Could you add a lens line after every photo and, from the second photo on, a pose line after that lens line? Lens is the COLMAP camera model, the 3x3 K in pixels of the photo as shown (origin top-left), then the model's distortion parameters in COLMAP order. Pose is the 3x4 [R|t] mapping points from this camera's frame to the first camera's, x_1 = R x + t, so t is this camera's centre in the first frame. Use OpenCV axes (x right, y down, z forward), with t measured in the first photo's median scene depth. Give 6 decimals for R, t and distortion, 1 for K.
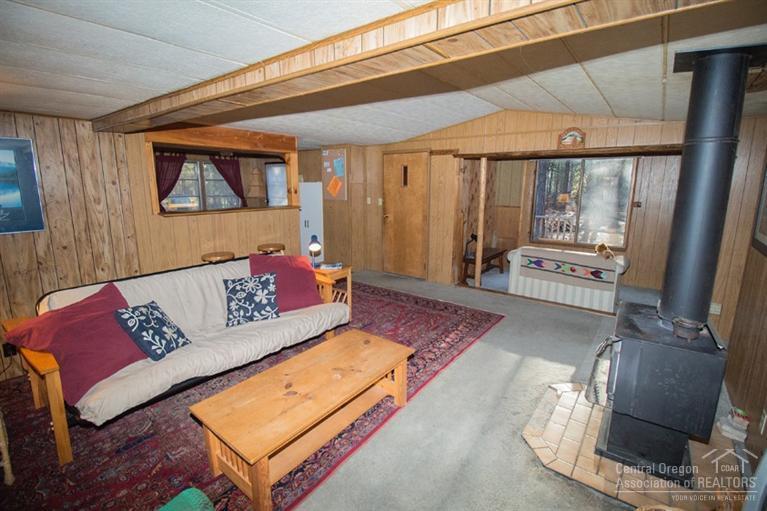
lens RADIAL K [[361.4, 0, 381.9], [0, 361.4, 246.6], [0, 0, 1]] dist [-0.000788, -0.000432]
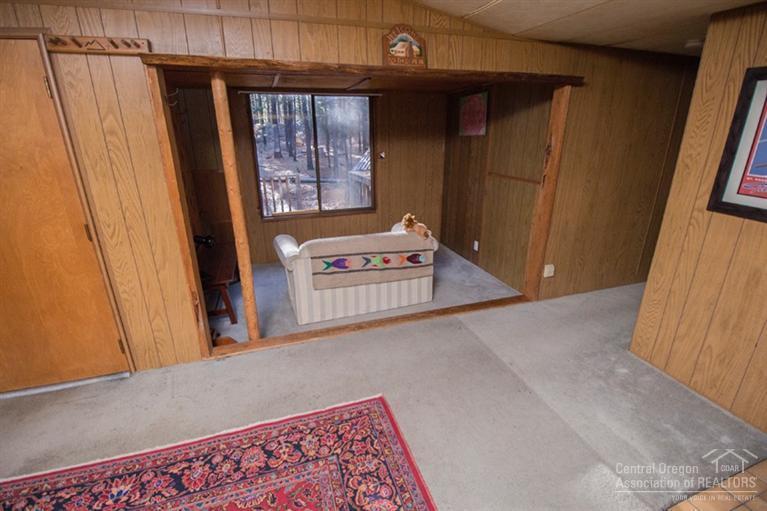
lens RADIAL K [[361.4, 0, 381.9], [0, 361.4, 246.6], [0, 0, 1]] dist [-0.000788, -0.000432]
pose [[0.568337, -0.264553, 0.779105, -0.004163], [0.160244, 0.964357, 0.210563, -0.112168], [-0.807041, 0.005176, 0.590473, 0.627142]]
